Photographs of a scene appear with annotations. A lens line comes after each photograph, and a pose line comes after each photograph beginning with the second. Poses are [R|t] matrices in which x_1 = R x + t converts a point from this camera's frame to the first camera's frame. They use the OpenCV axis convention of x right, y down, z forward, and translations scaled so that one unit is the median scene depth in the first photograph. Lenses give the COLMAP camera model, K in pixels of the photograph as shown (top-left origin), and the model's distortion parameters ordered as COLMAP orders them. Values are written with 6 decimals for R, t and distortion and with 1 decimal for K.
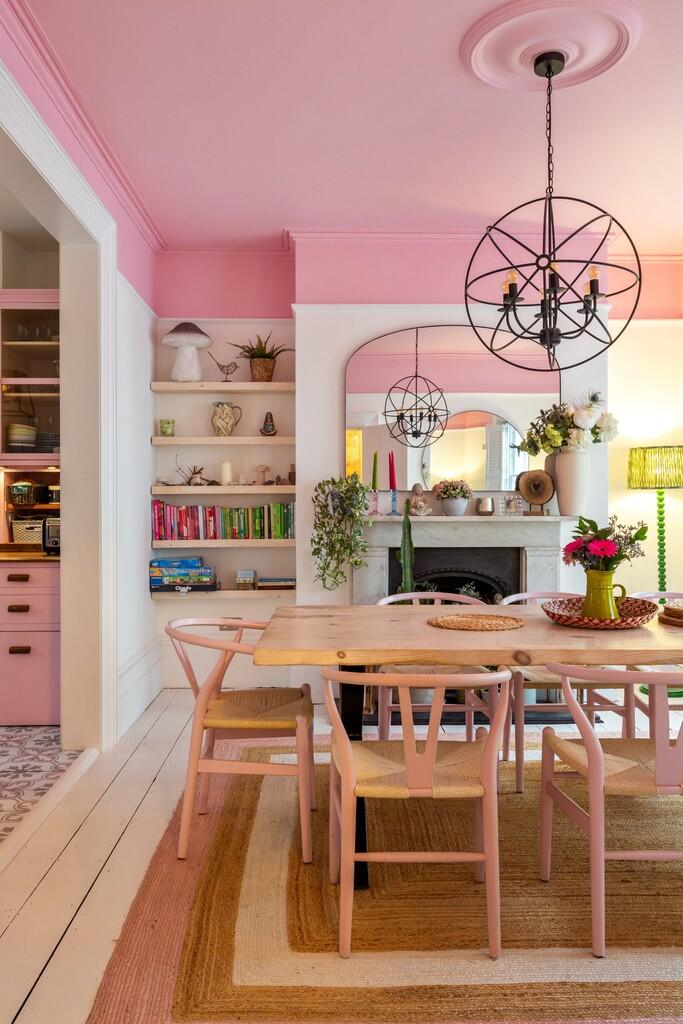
lens RADIAL K [[838.5, 0, 335.3], [0, 838.5, 510.9], [0, 0, 1]] dist [-0.004965, 0.004378]
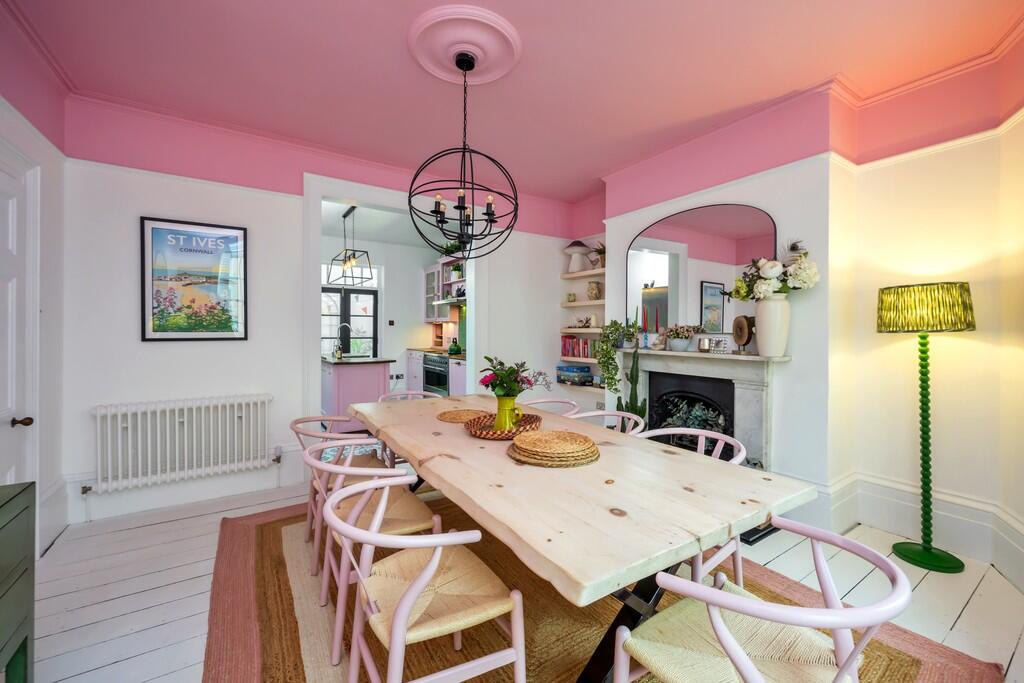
lens RADIAL K [[415.8, 0, 505.9], [0, 415.8, 335.0], [0, 0, 1]] dist [-0.004567, -0.000150]
pose [[0.523064, 0.015105, -0.852160, 0.538318], [-0.010395, 0.999882, 0.011343, -0.023937], [0.852230, 0.002925, 0.523159, 0.389472]]
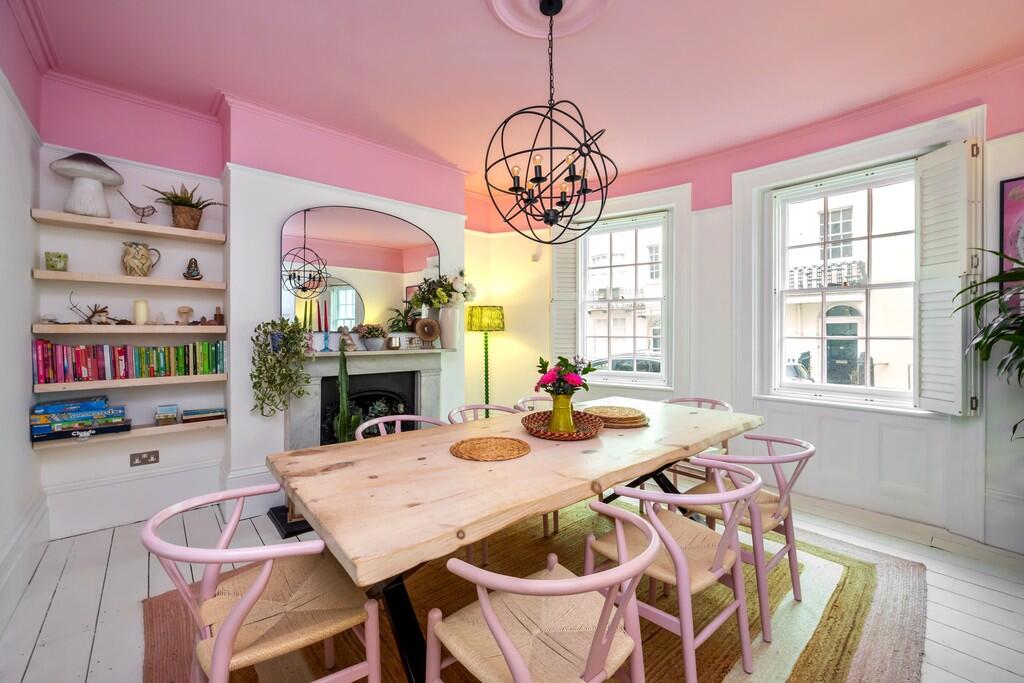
lens RADIAL K [[415.8, 0, 516.7], [0, 415.8, 336.0], [0, 0, 1]] dist [-0.004567, -0.000150]
pose [[0.757371, -0.001071, 0.652983, -0.115438], [0.002618, 0.999996, -0.001396, -0.015079], [-0.652979, 0.002767, 0.757371, 0.325749]]
